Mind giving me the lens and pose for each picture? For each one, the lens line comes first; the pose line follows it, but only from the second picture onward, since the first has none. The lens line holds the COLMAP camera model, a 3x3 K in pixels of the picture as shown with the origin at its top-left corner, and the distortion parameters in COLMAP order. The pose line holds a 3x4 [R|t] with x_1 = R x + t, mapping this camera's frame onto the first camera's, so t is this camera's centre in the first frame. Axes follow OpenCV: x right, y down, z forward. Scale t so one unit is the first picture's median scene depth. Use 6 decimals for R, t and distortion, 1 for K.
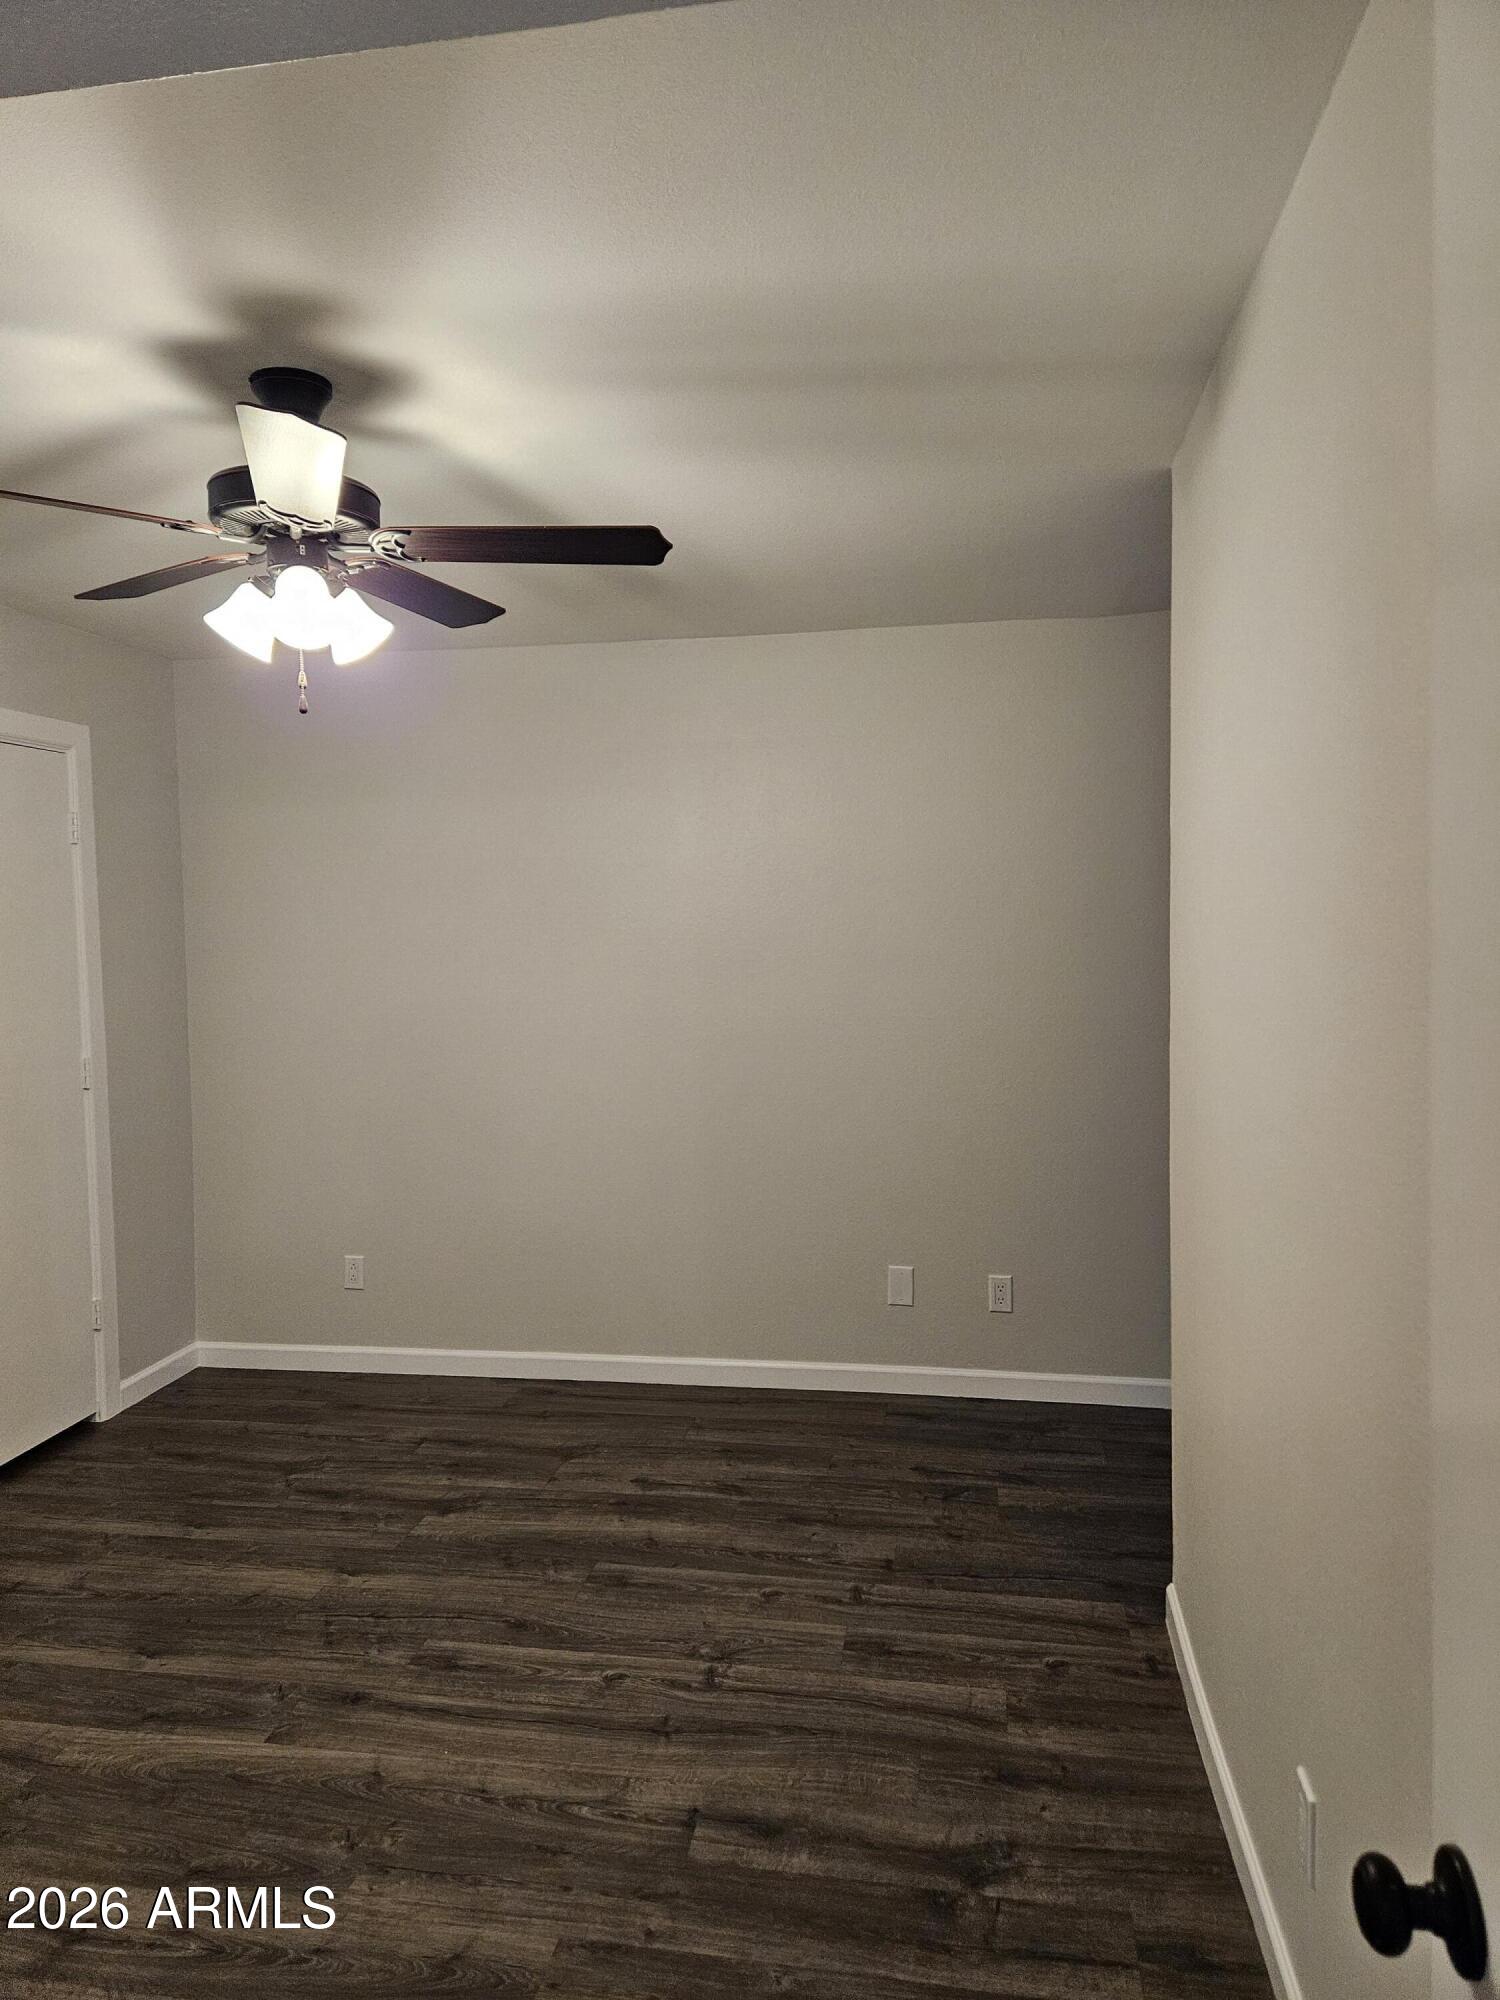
lens RADIAL K [[1343.7, 0, 749.3], [0, 1343.7, 982.6], [0, 0, 1]] dist [0.047209, -0.042610]
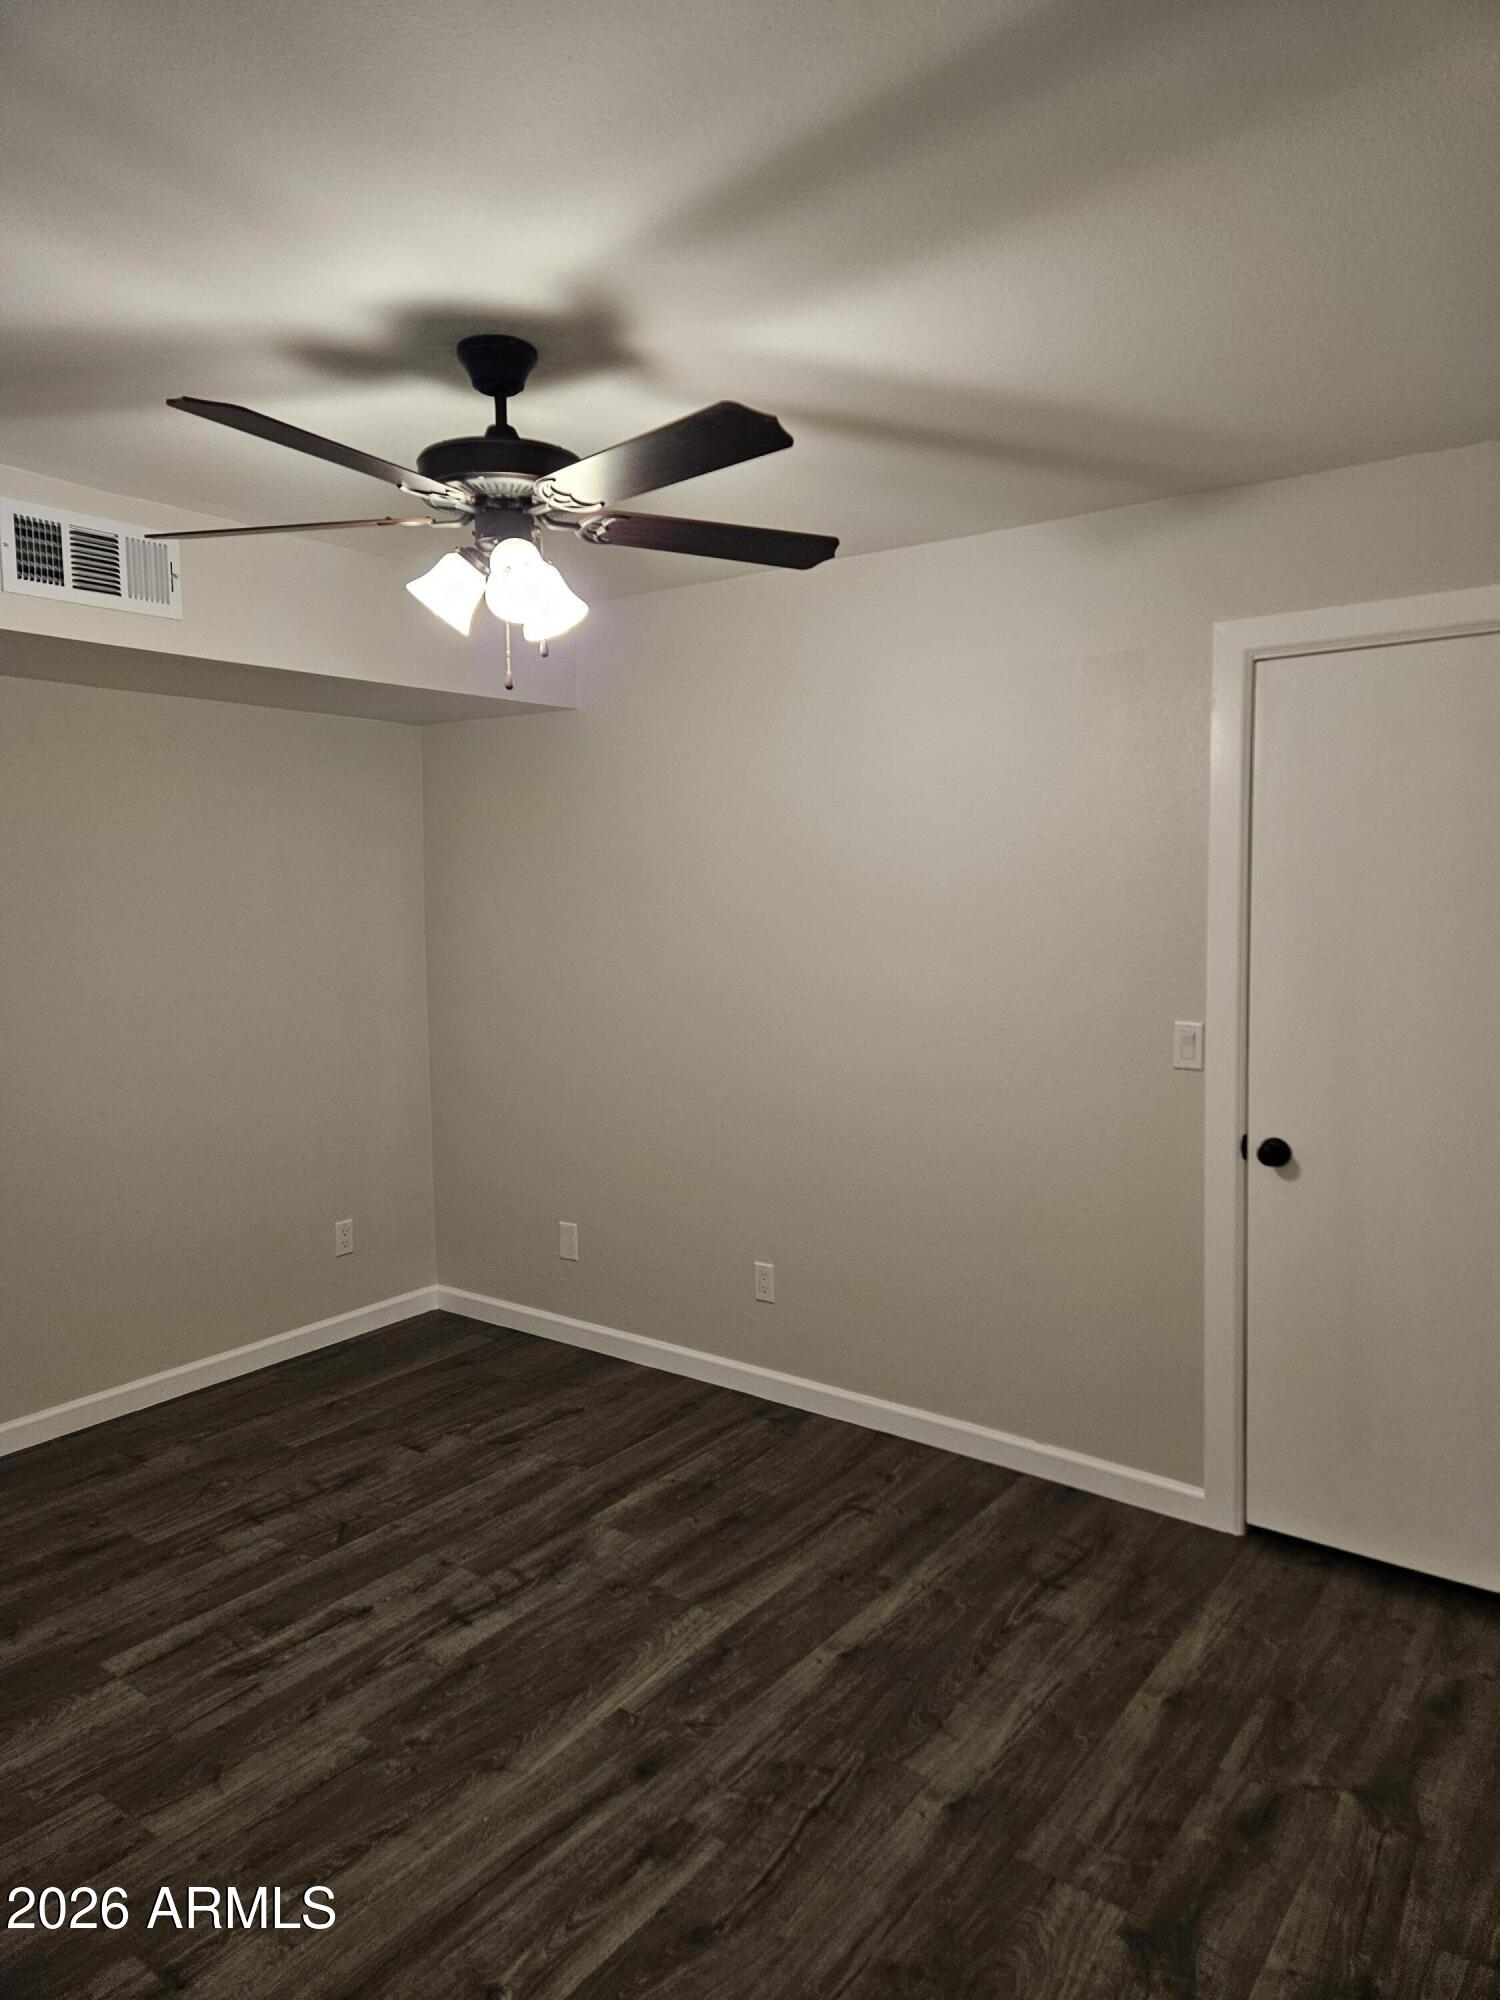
lens RADIAL K [[1343.7, 0, 764.1], [0, 1343.7, 987.5], [0, 0, 1]] dist [0.047209, -0.042610]
pose [[-0.447240, 0.092297, -0.889639, 0.393688], [-0.035002, 0.992093, 0.120522, -0.085448], [0.893729, 0.085041, -0.440474, 1.335680]]
